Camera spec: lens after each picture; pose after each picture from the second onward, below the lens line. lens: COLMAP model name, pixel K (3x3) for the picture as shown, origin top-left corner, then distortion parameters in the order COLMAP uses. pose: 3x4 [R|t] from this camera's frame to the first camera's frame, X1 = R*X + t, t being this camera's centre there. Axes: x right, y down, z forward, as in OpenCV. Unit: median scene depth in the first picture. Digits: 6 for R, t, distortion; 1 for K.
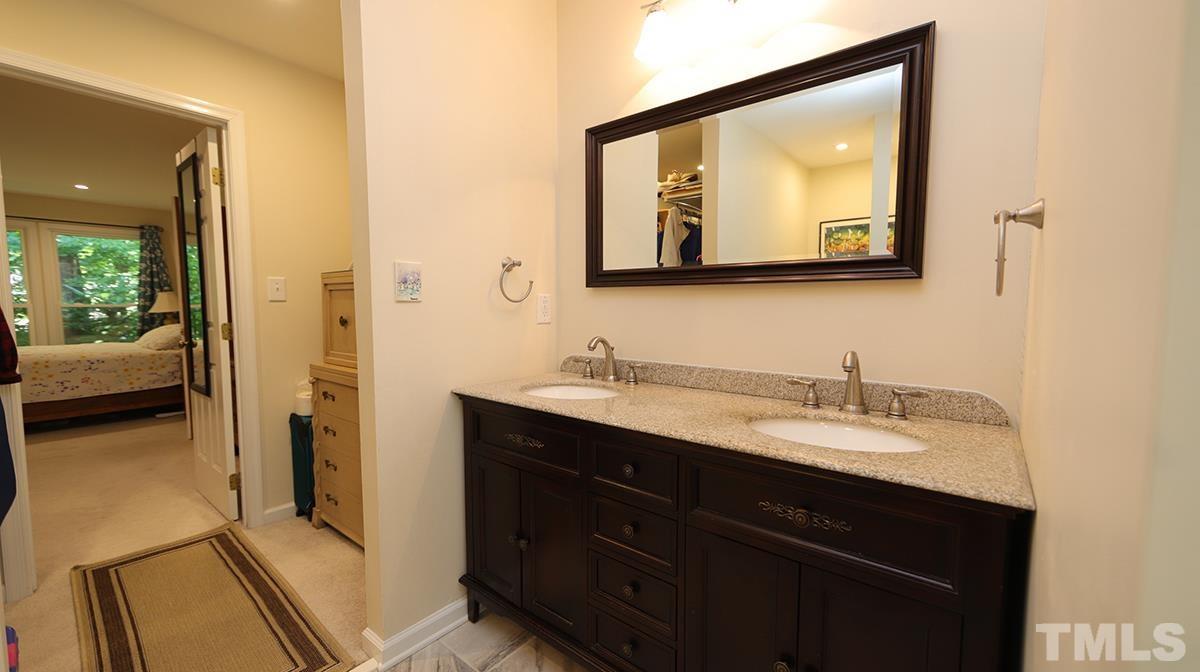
lens RADIAL K [[469.3, 0, 599.7], [0, 469.3, 336.7], [0, 0, 1]] dist [0.001512, -0.000292]
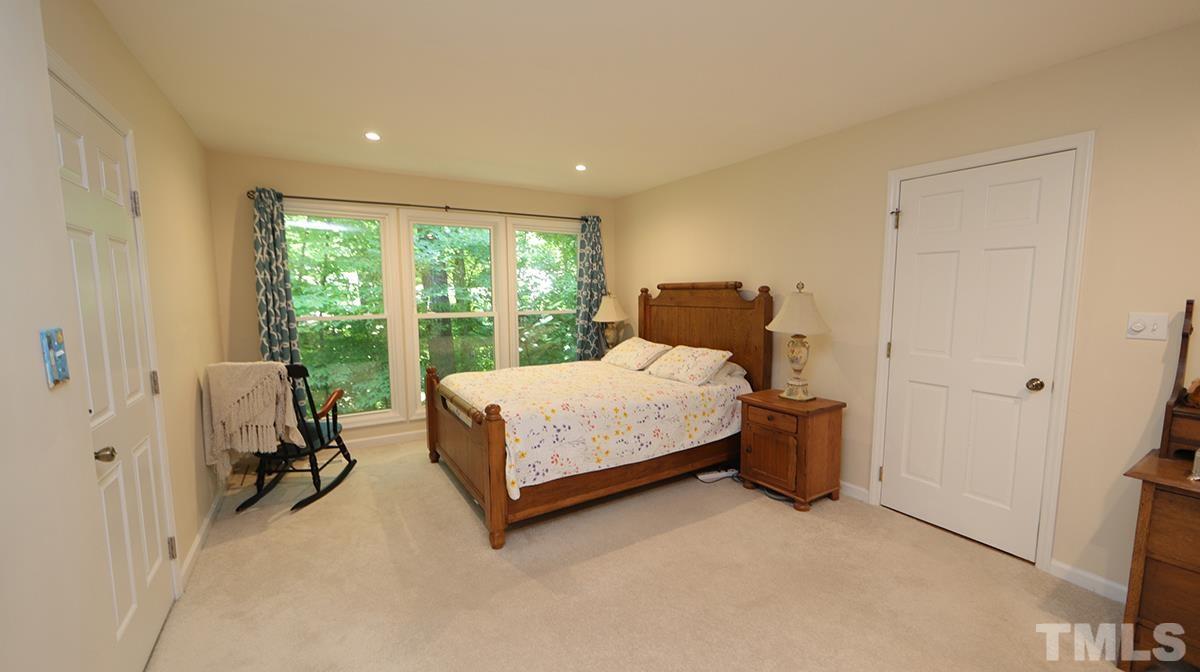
lens RADIAL K [[469.3, 0, 600.8], [0, 469.3, 337.4], [0, 0, 1]] dist [0.001512, -0.000292]
pose [[0.947748, 0.035603, -0.317027, -0.673812], [-0.024025, 0.998896, 0.040356, -0.056173], [0.318114, -0.030631, 0.947557, 0.213451]]
